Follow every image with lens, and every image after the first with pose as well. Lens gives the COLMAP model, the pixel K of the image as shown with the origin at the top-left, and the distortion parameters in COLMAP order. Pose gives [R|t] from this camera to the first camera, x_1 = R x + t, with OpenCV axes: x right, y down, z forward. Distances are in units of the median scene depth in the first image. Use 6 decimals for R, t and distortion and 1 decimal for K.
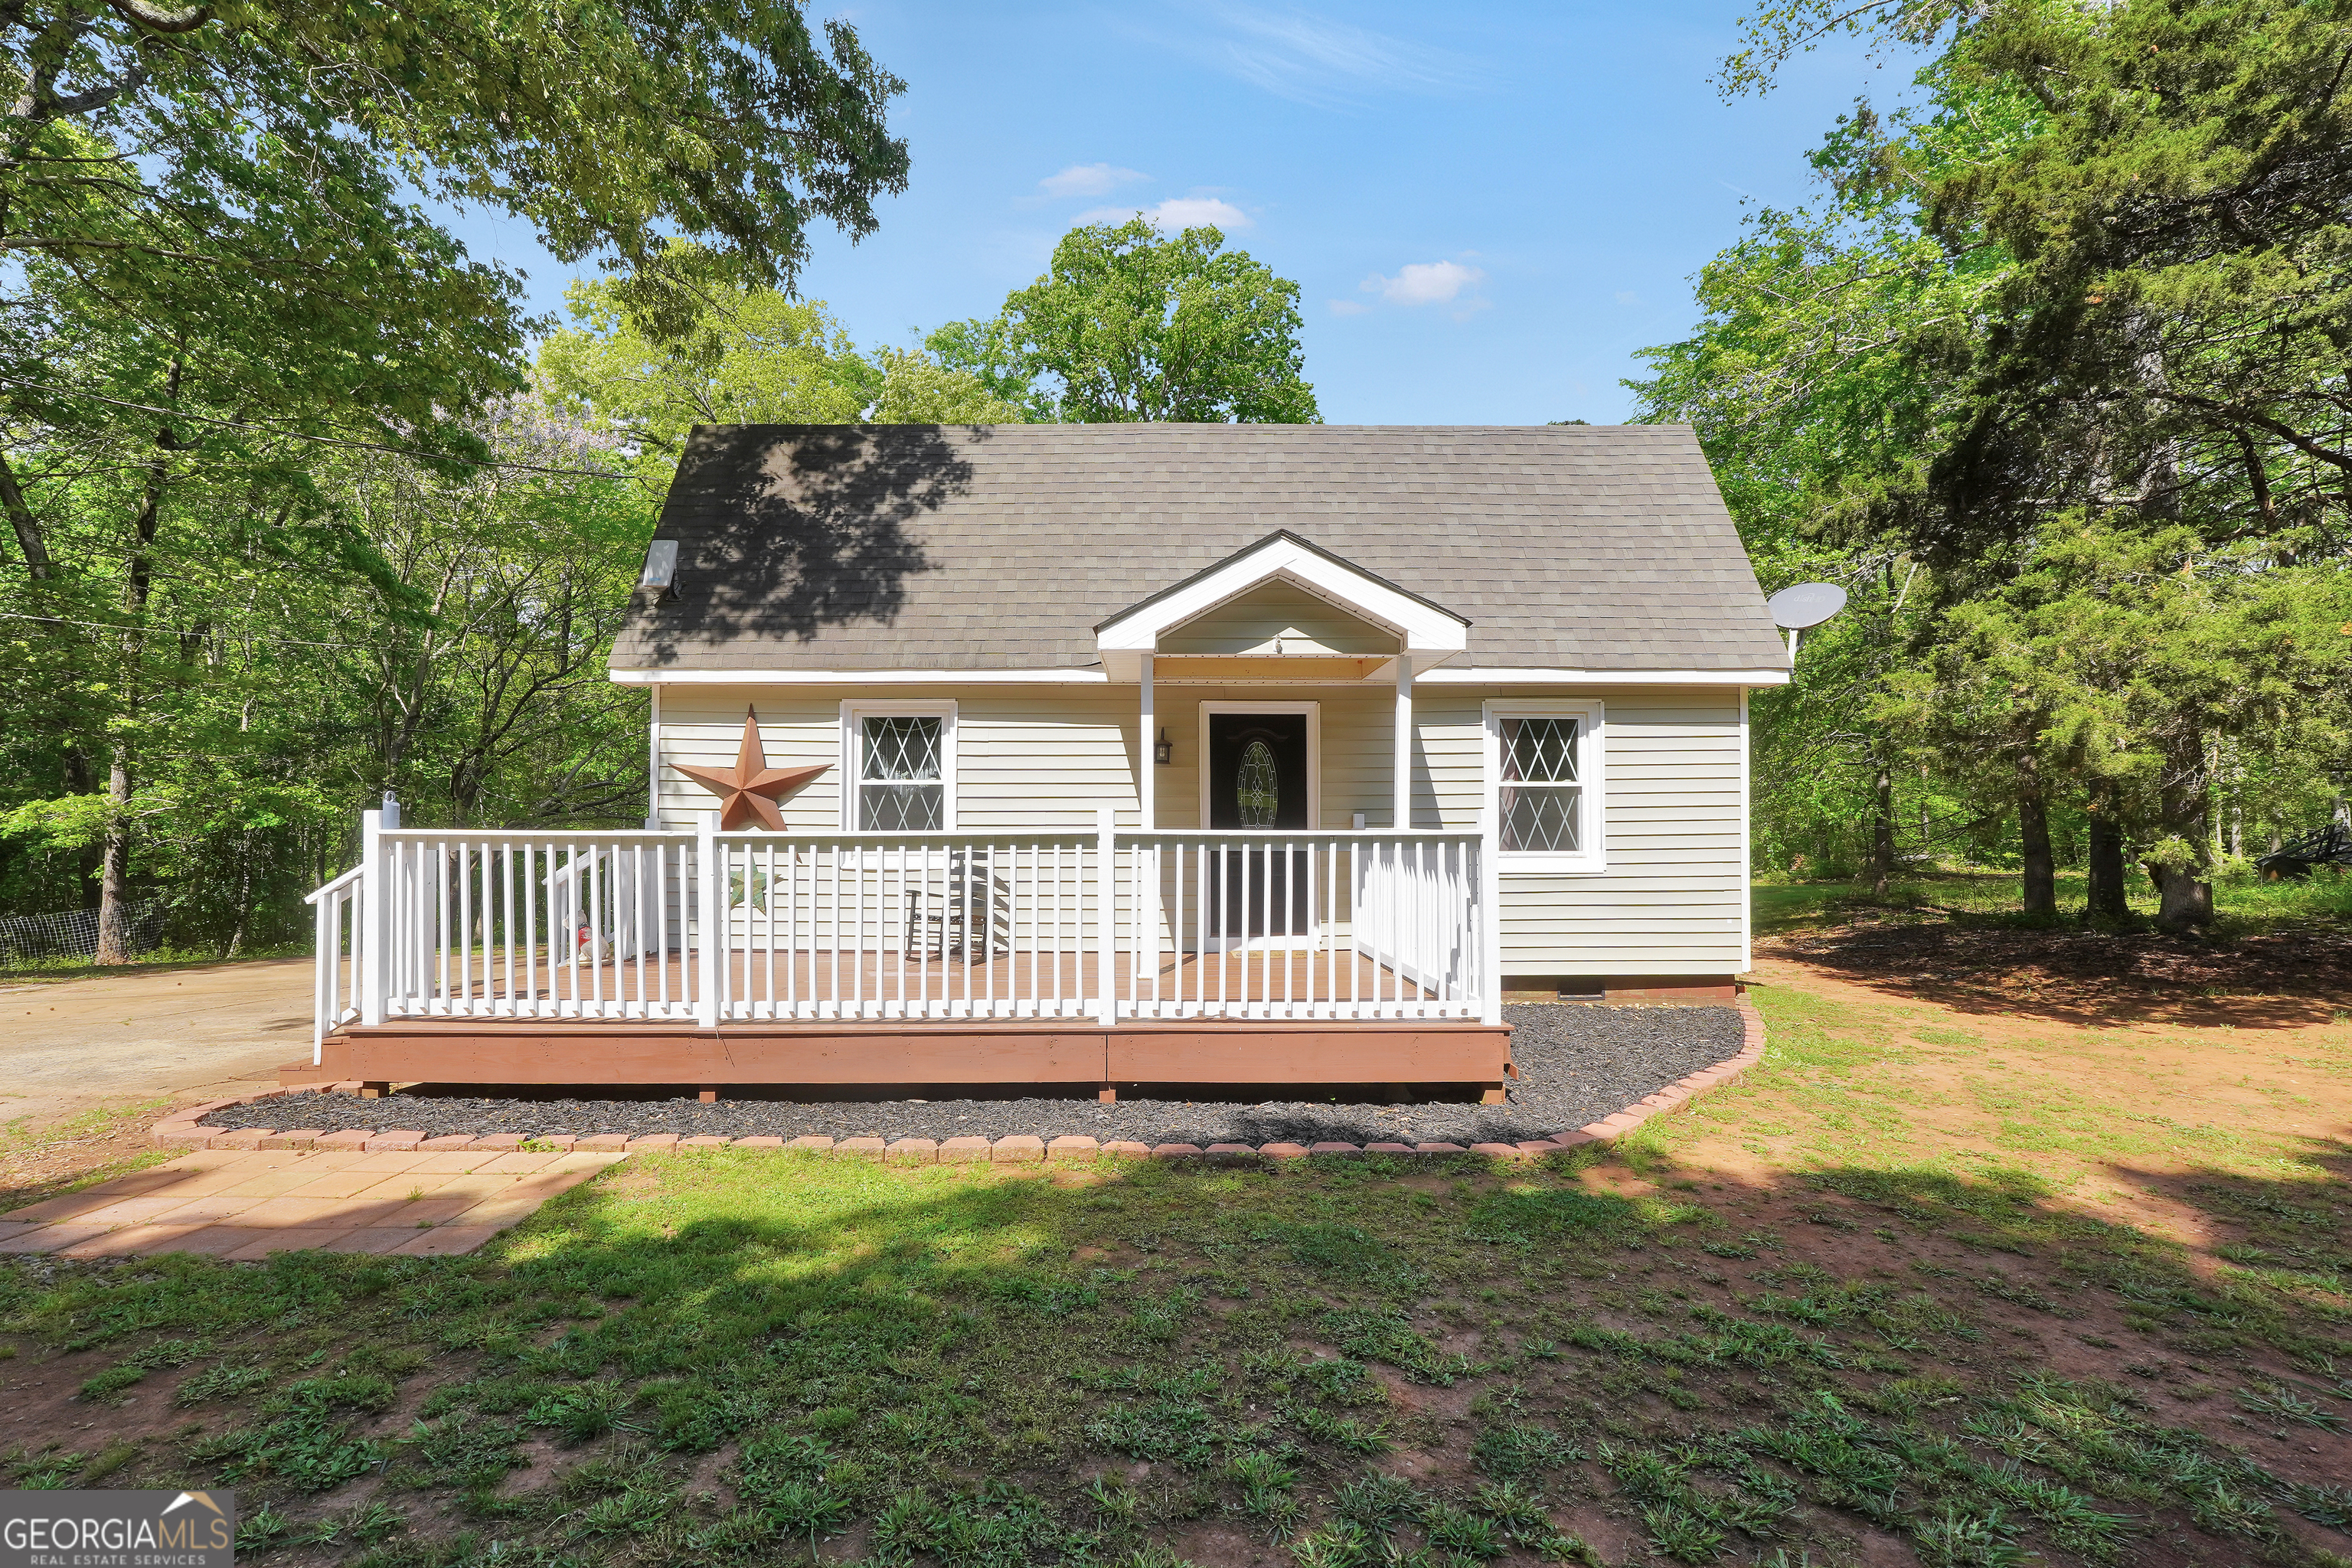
lens RADIAL K [[1008.5, 0, 1183.1], [0, 1008.5, 786.3], [0, 0, 1]] dist [-0.014238, 0.004217]
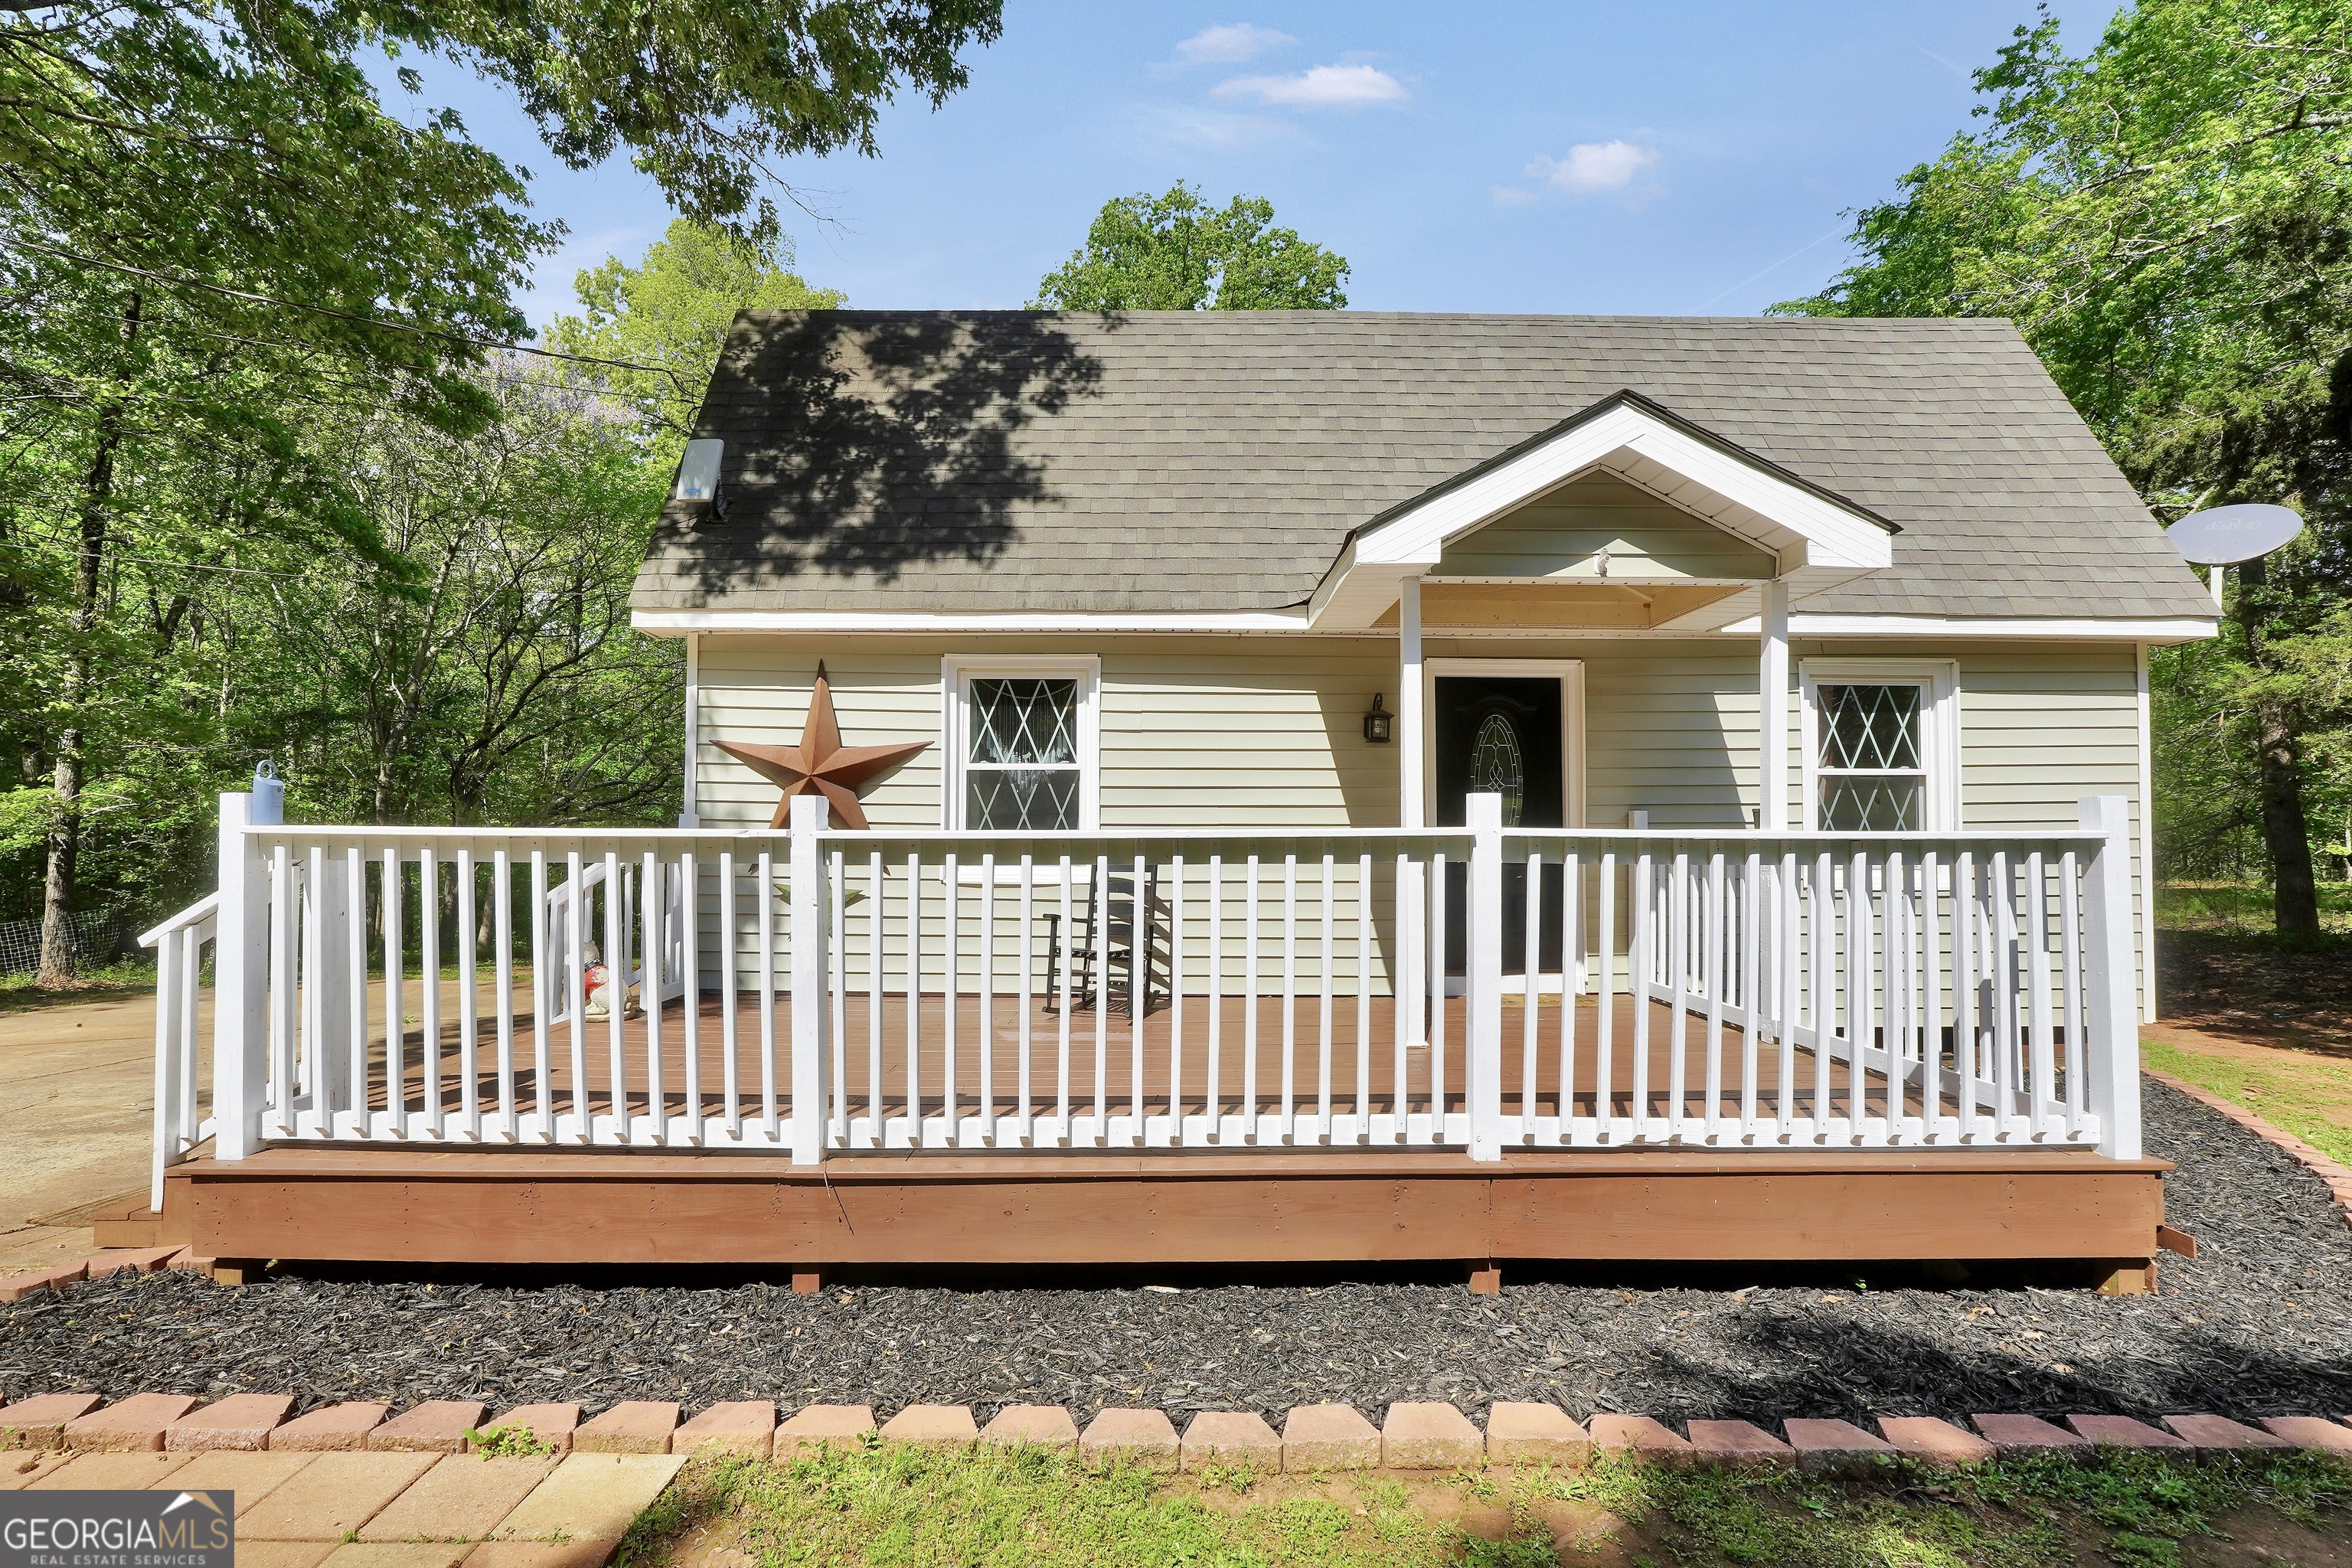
lens RADIAL K [[1008.5, 0, 1195.3], [0, 1008.5, 787.3], [0, 0, 1]] dist [-0.014238, 0.004217]
pose [[0.999996, 0.002827, 0.000807, -0.153851], [-0.002825, 0.999992, -0.002657, 0.012953], [-0.000815, 0.002655, 0.999996, 0.257264]]
